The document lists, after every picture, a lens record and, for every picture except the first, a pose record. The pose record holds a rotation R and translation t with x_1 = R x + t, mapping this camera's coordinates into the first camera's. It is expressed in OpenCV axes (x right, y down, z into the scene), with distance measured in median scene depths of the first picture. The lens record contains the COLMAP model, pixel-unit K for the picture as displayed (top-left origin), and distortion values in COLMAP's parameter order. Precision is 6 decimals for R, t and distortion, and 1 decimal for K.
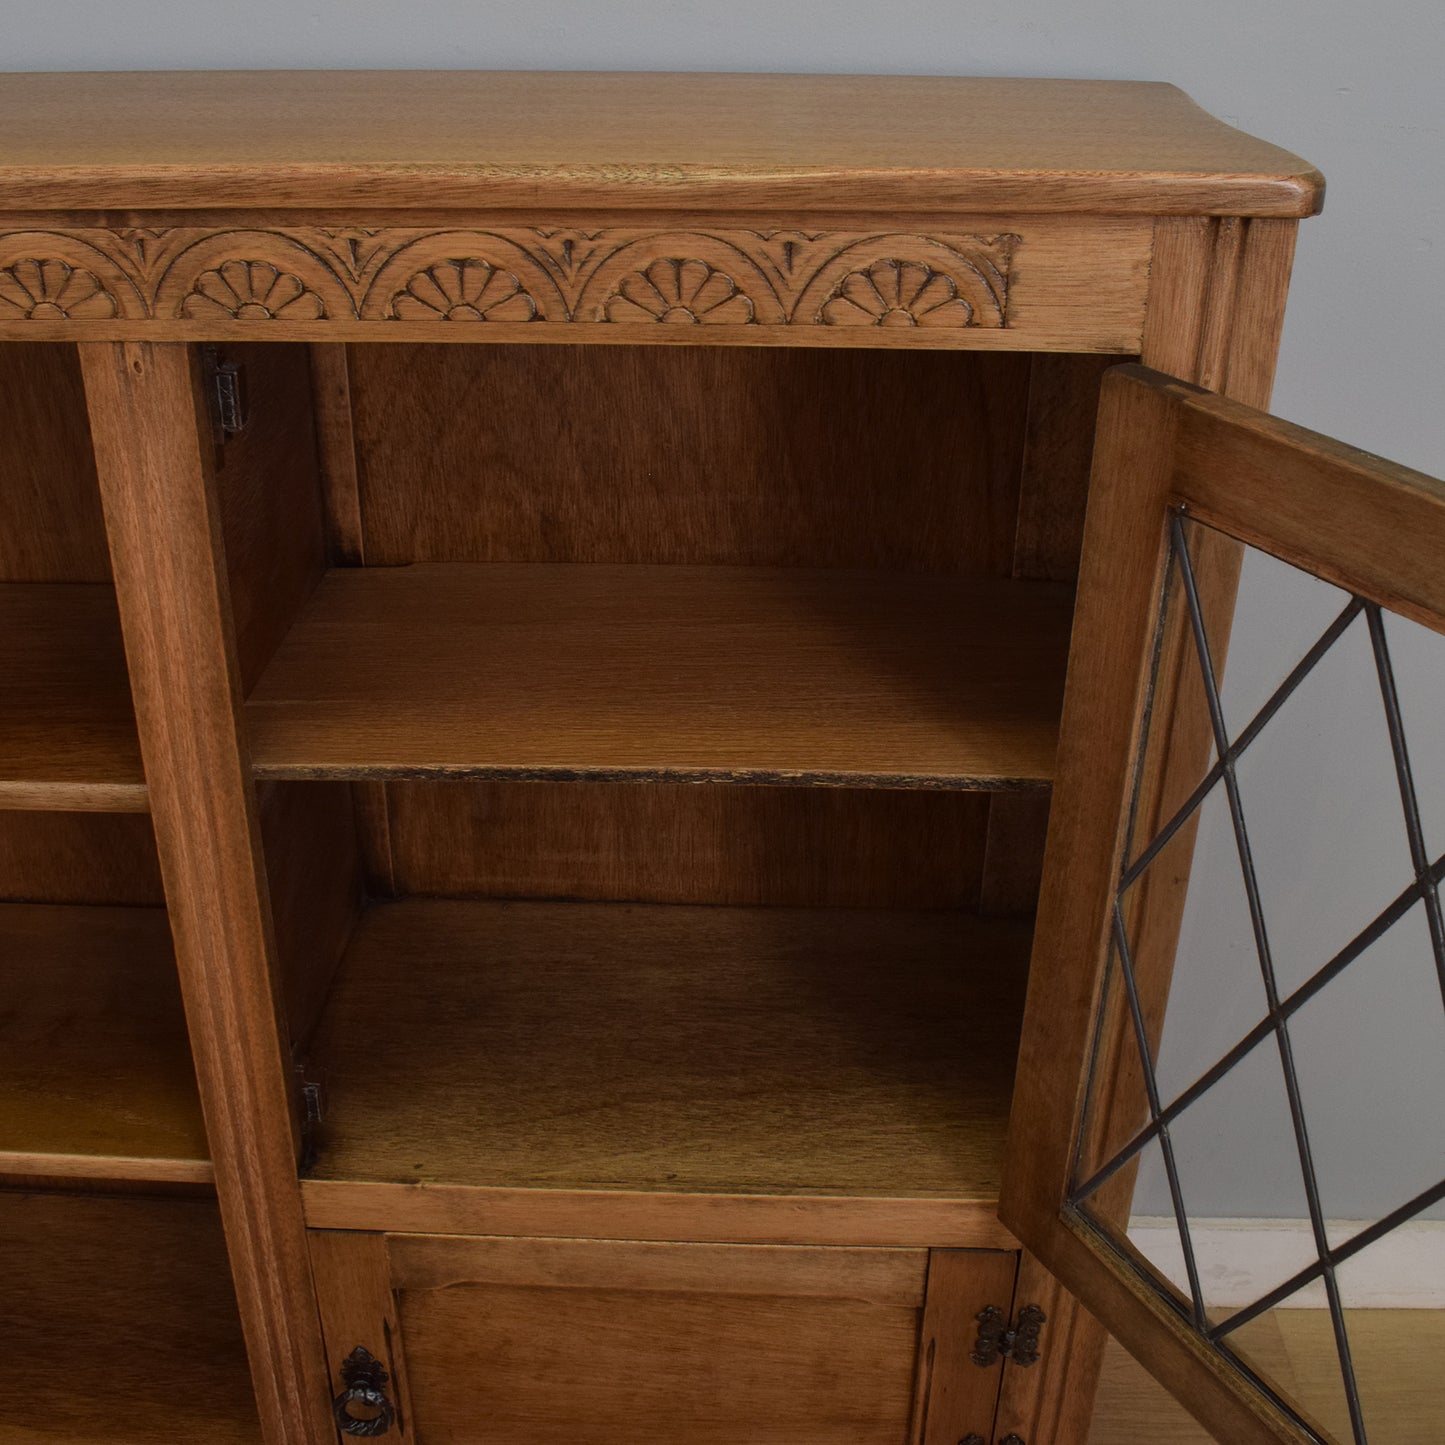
lens RADIAL K [[1699.6, 0, 723.3], [0, 1699.6, 717.9], [0, 0, 1]] dist [-0.101033, 0.009109]
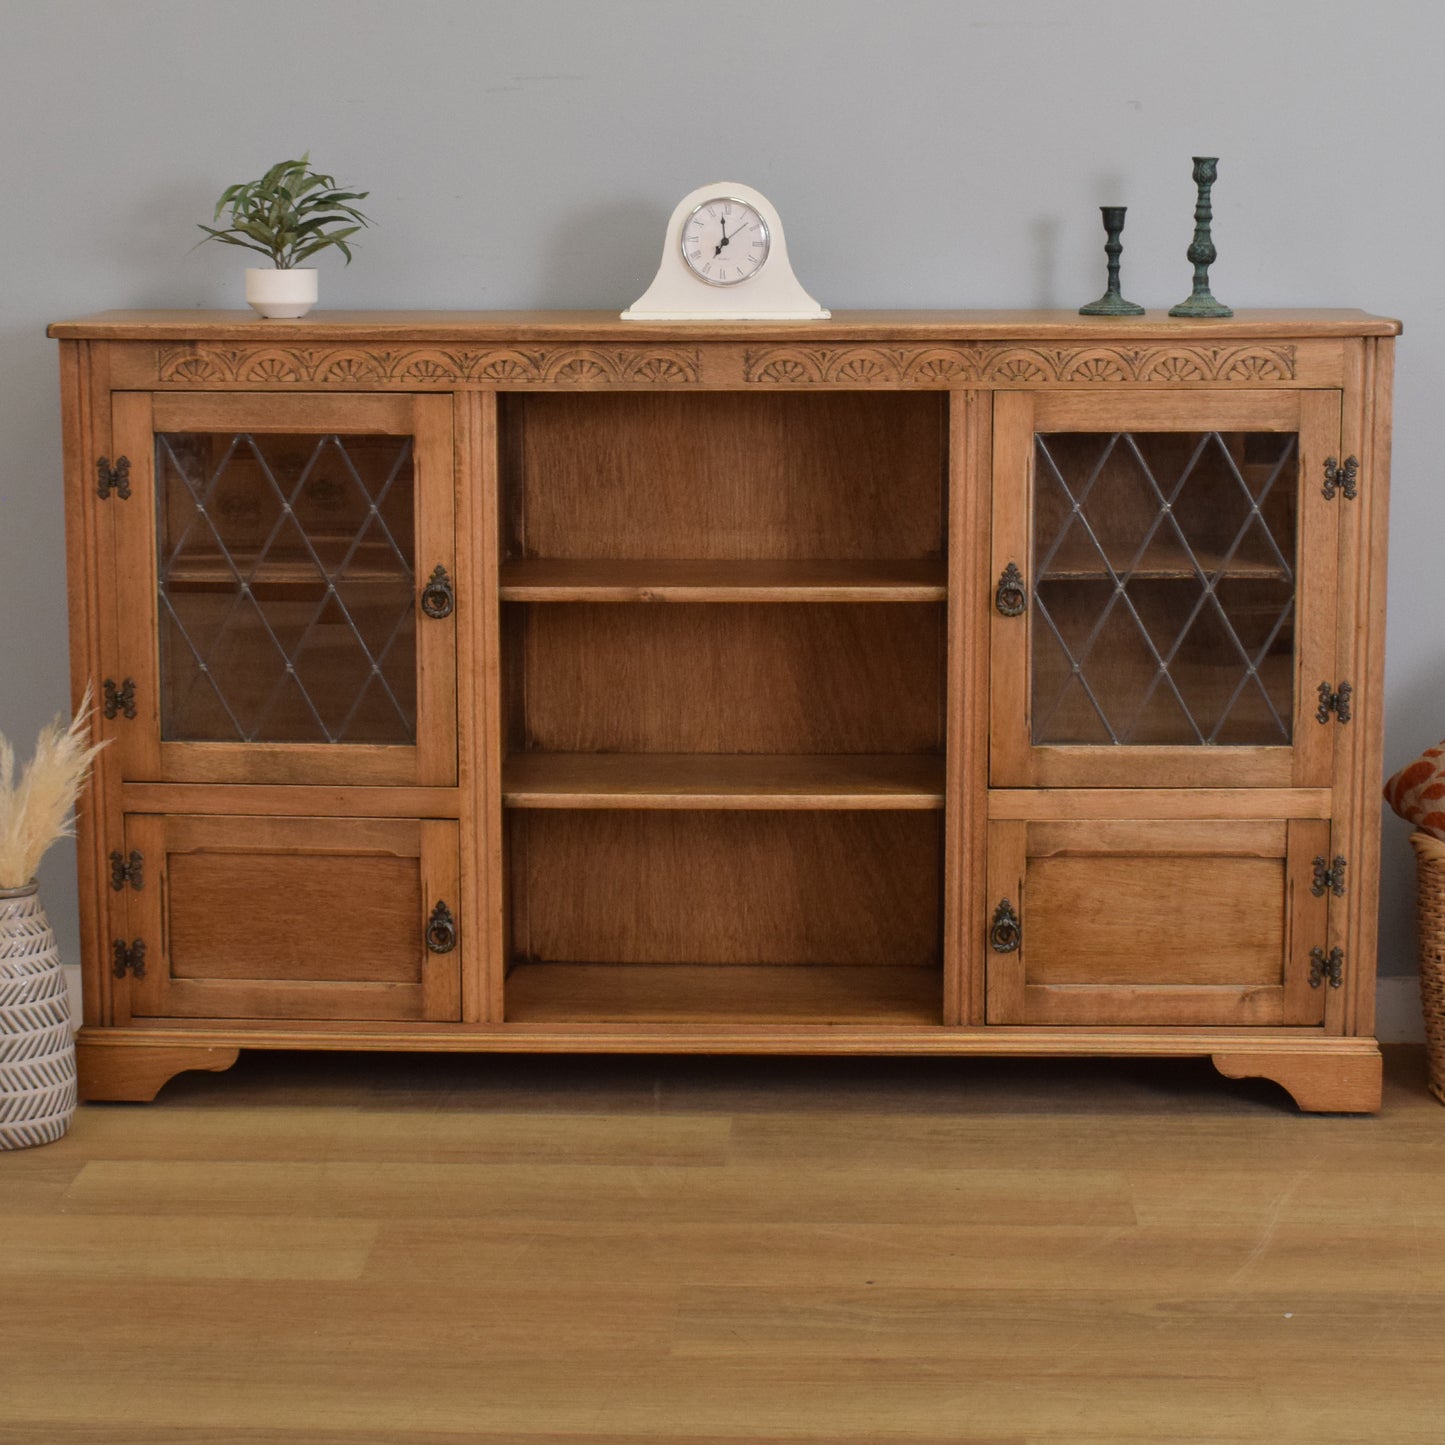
lens RADIAL K [[2981.0, 0, 721.7], [0, 2981.0, 582.5], [0, 0, 1]] dist [-0.056352, -0.082529]
pose [[0.999807, -0.014849, -0.012825, -0.715092], [0.009667, 0.941615, -0.336553, 1.720689], [0.017074, 0.336365, 0.941577, -3.510686]]
